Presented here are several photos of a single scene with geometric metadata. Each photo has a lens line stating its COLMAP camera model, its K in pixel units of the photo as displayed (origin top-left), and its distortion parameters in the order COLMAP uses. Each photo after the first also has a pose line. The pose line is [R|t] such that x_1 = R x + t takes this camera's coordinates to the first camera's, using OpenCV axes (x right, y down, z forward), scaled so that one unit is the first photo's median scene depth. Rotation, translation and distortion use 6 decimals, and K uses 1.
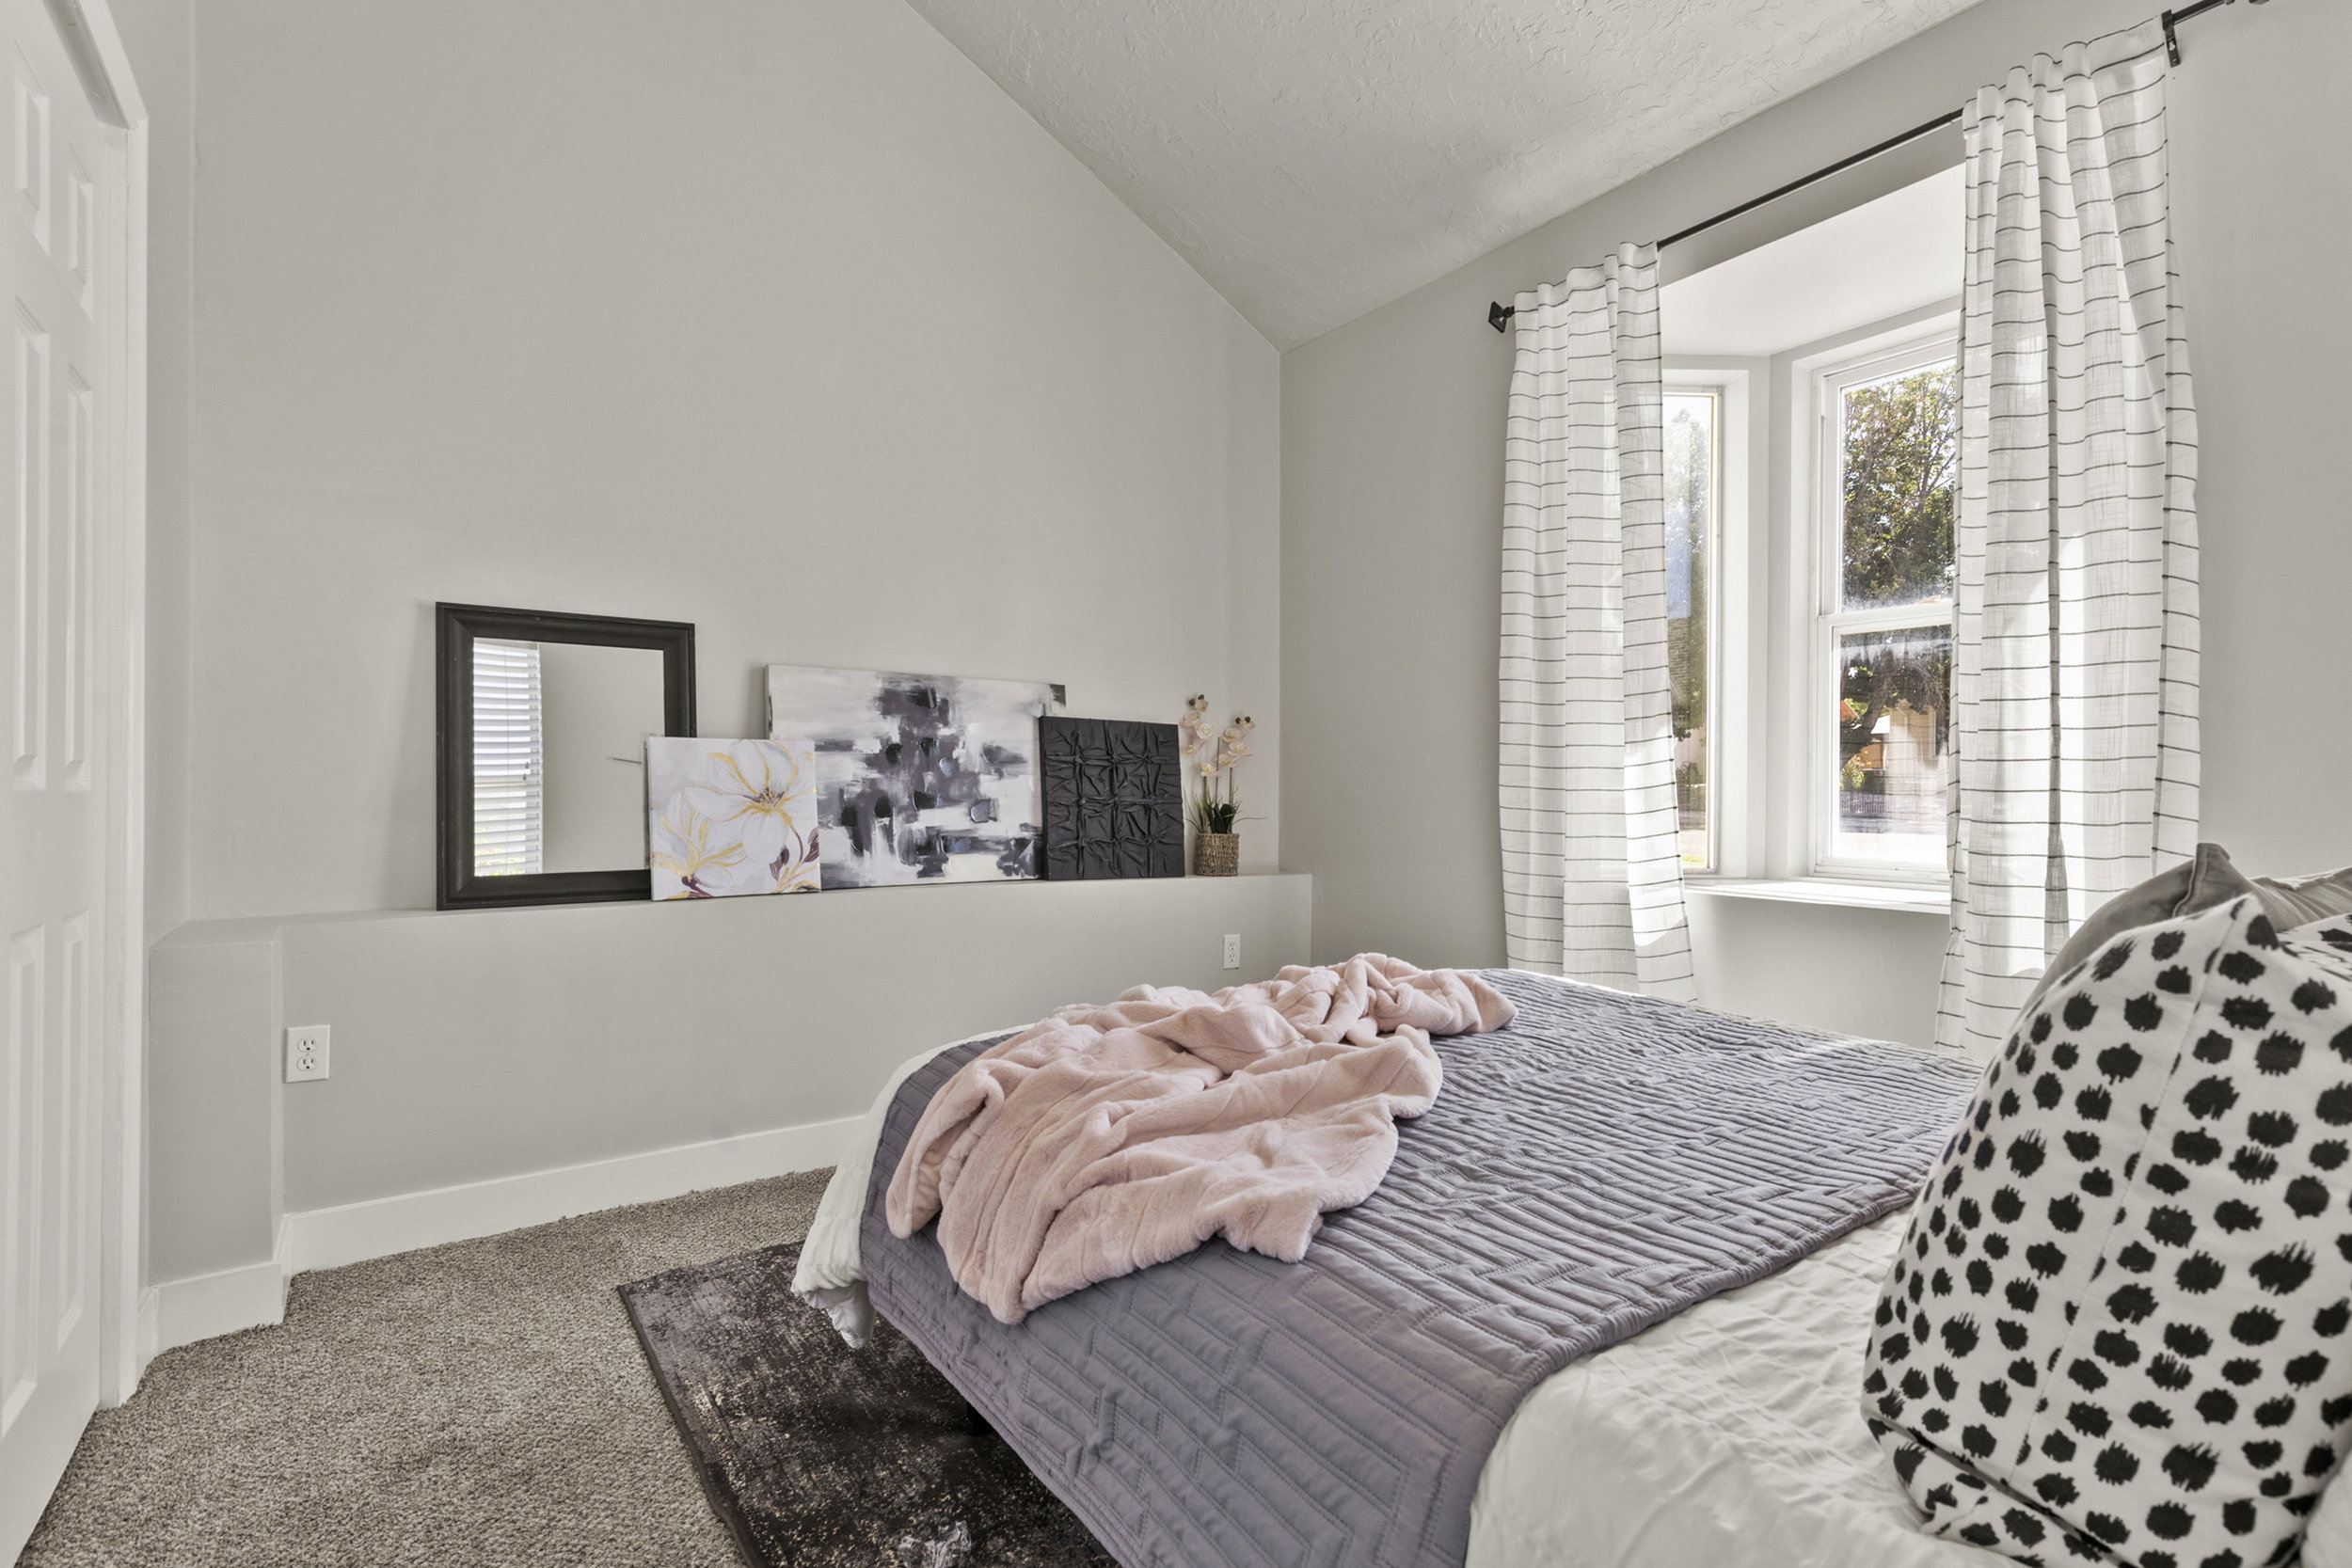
lens RADIAL K [[1037.7, 0, 1178.9], [0, 1037.7, 791.5], [0, 0, 1]] dist [0.007350, -0.001440]
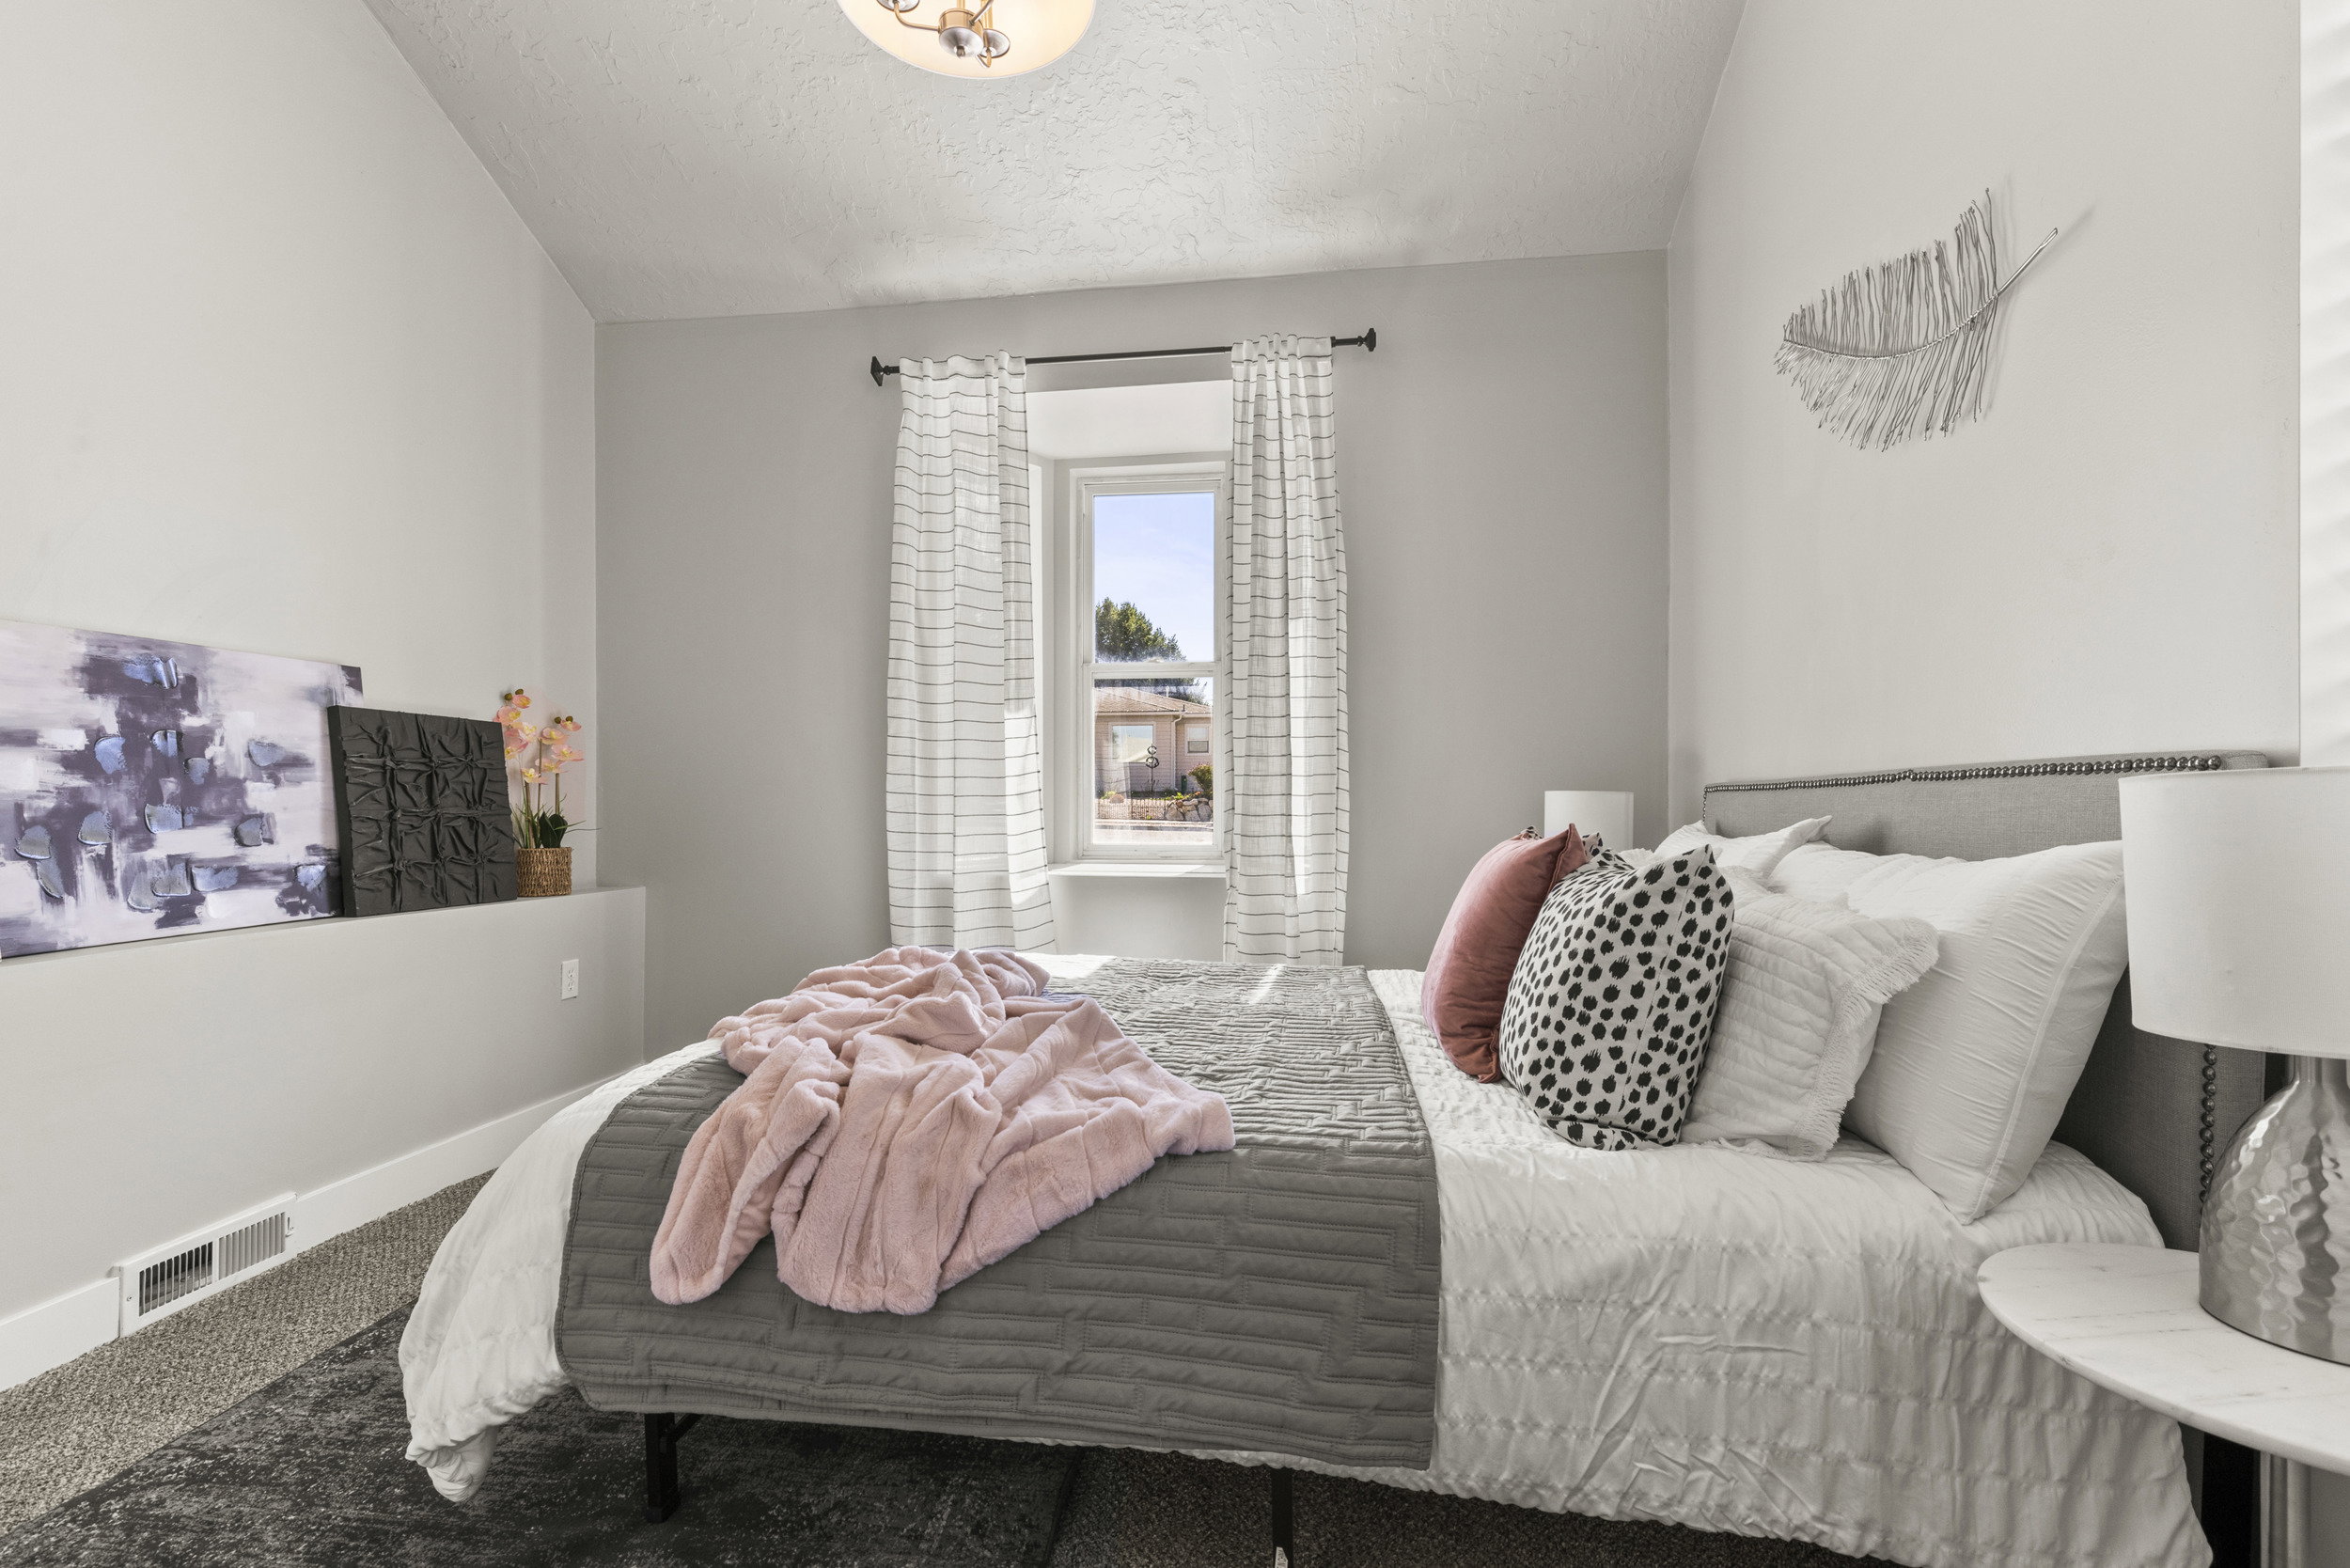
lens RADIAL K [[1037.0, 0, 1104.1], [0, 1037.0, 786.7], [0, 0, 1]] dist [0.007350, -0.001440]
pose [[0.702312, -0.002643, 0.711864, -0.343198], [0.006725, 0.999973, -0.002923, -0.007459], [-0.711837, 0.006840, 0.702311, 0.054928]]
